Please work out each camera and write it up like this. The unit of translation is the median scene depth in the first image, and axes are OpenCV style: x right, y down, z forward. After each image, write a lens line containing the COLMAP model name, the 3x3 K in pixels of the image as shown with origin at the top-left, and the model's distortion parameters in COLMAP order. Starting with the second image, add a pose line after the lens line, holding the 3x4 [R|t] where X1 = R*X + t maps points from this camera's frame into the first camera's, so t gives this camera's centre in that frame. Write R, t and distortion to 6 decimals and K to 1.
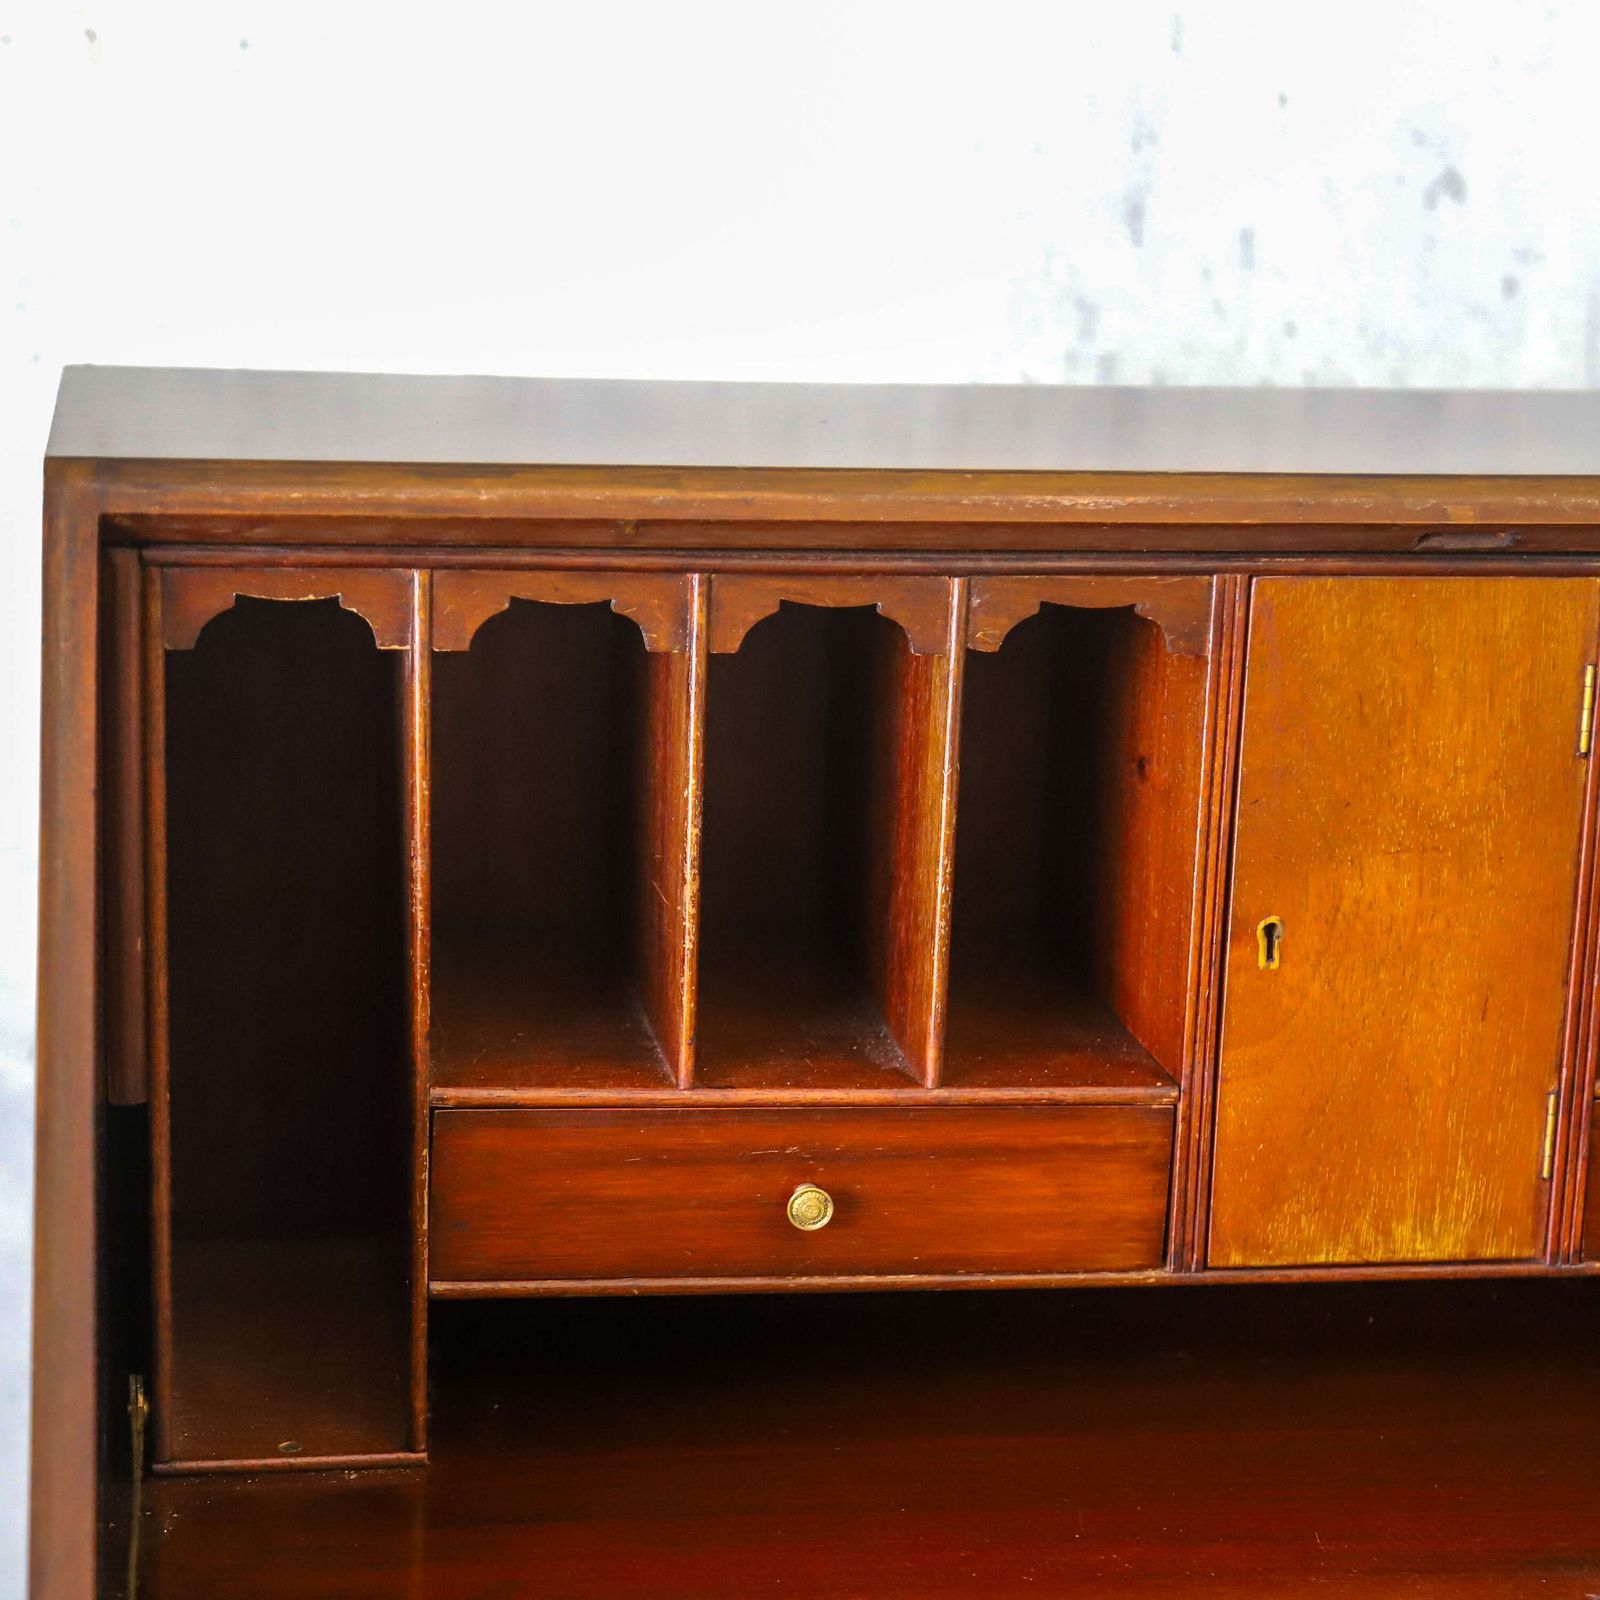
lens RADIAL K [[3623.8, 0, 797.9], [0, 3623.8, 853.7], [0, 0, 1]] dist [0.112061, 0.299165]
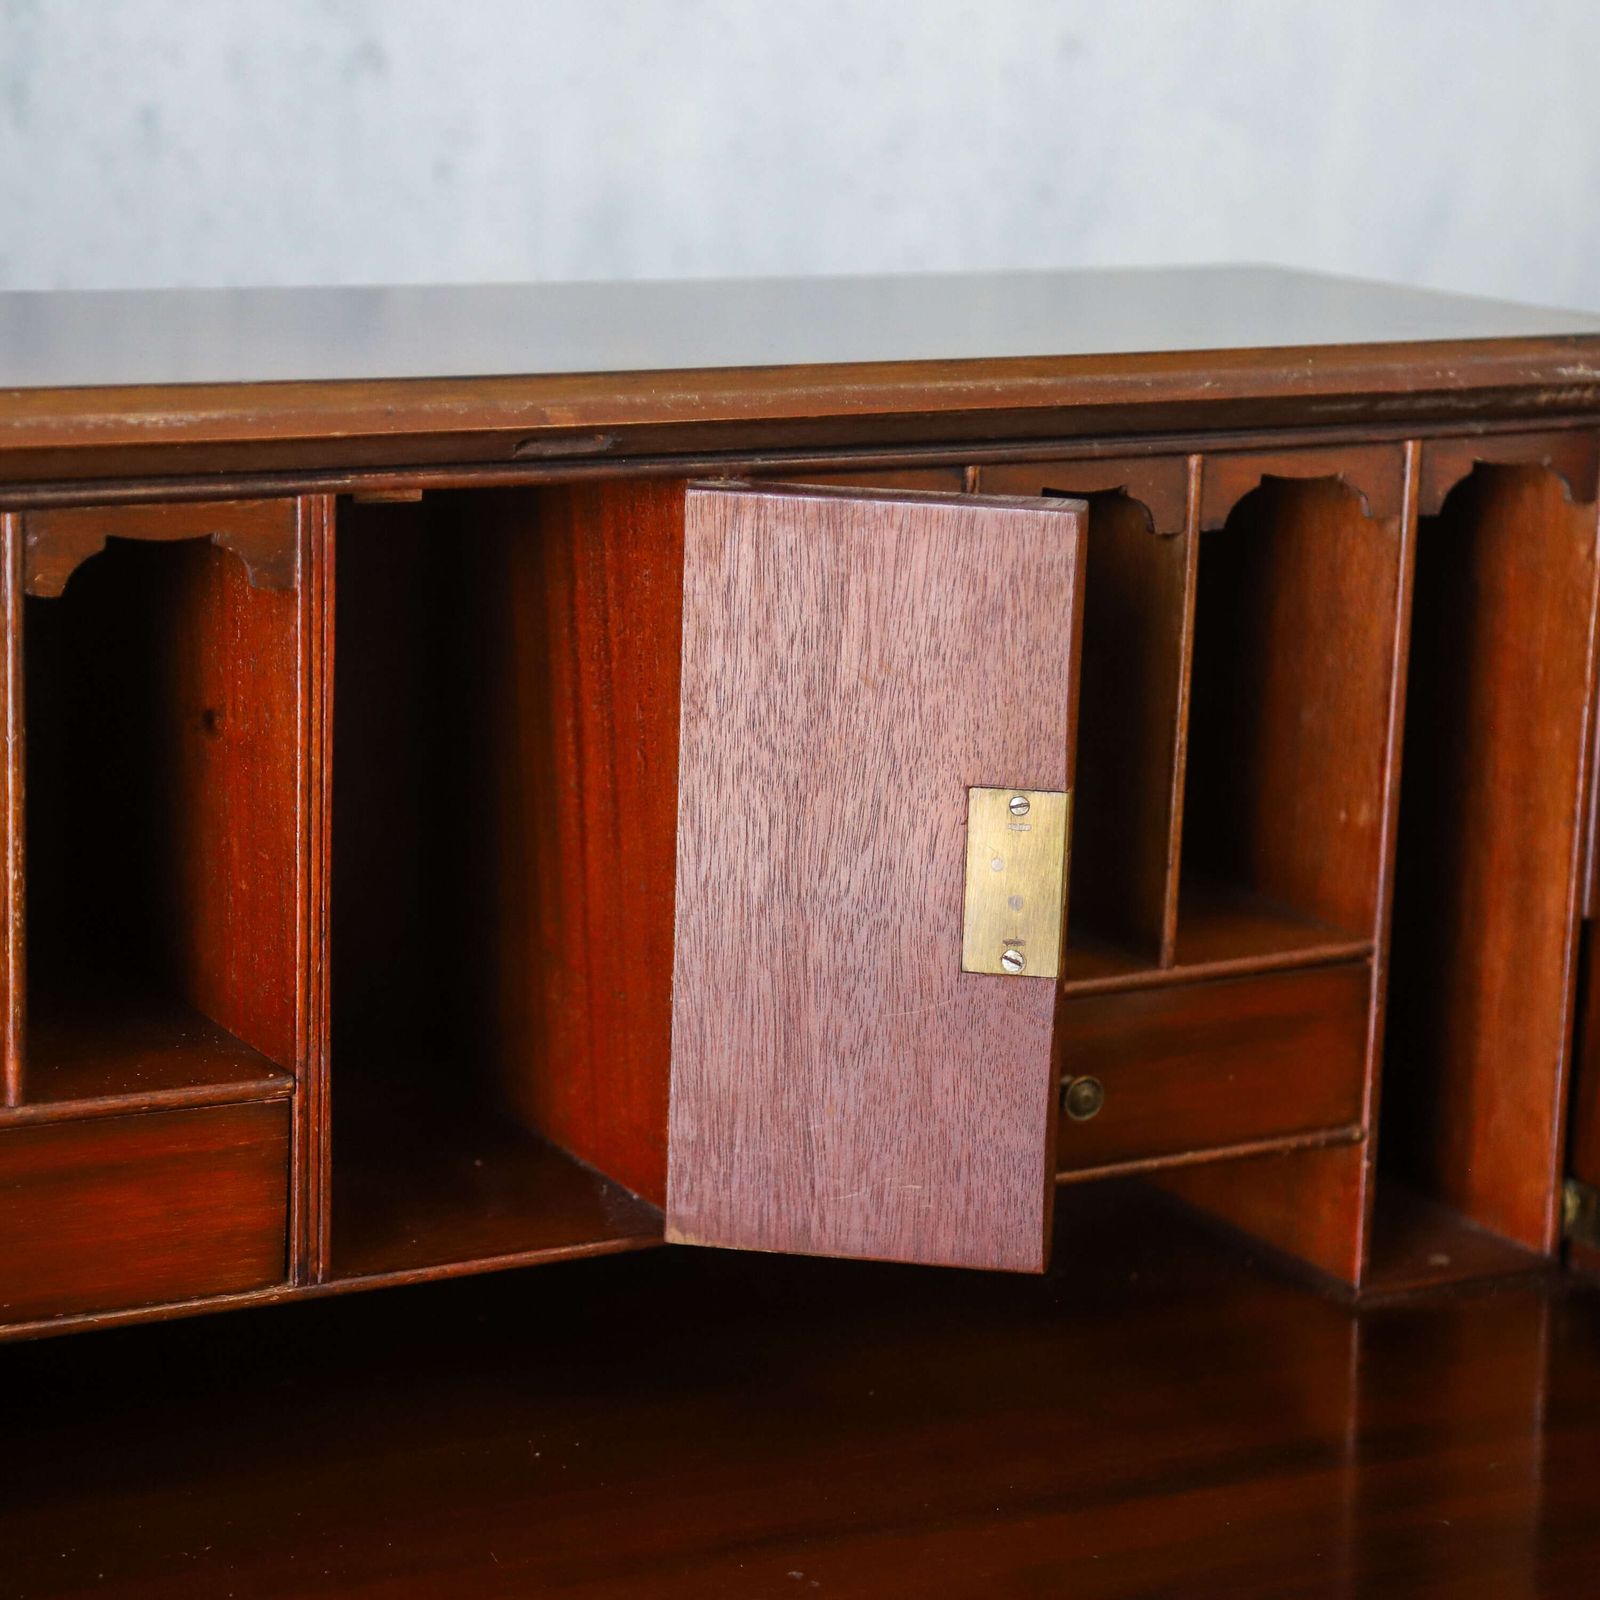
lens RADIAL K [[4198.9, 0, 799.3], [0, 4198.9, 843.8], [0, 0, 1]] dist [0.228386, 0.070047]
pose [[0.945945, -0.079908, 0.314330, -0.099474], [0.078765, 0.996759, 0.016358, 0.000621], [-0.314619, 0.009284, 0.949173, -0.015920]]
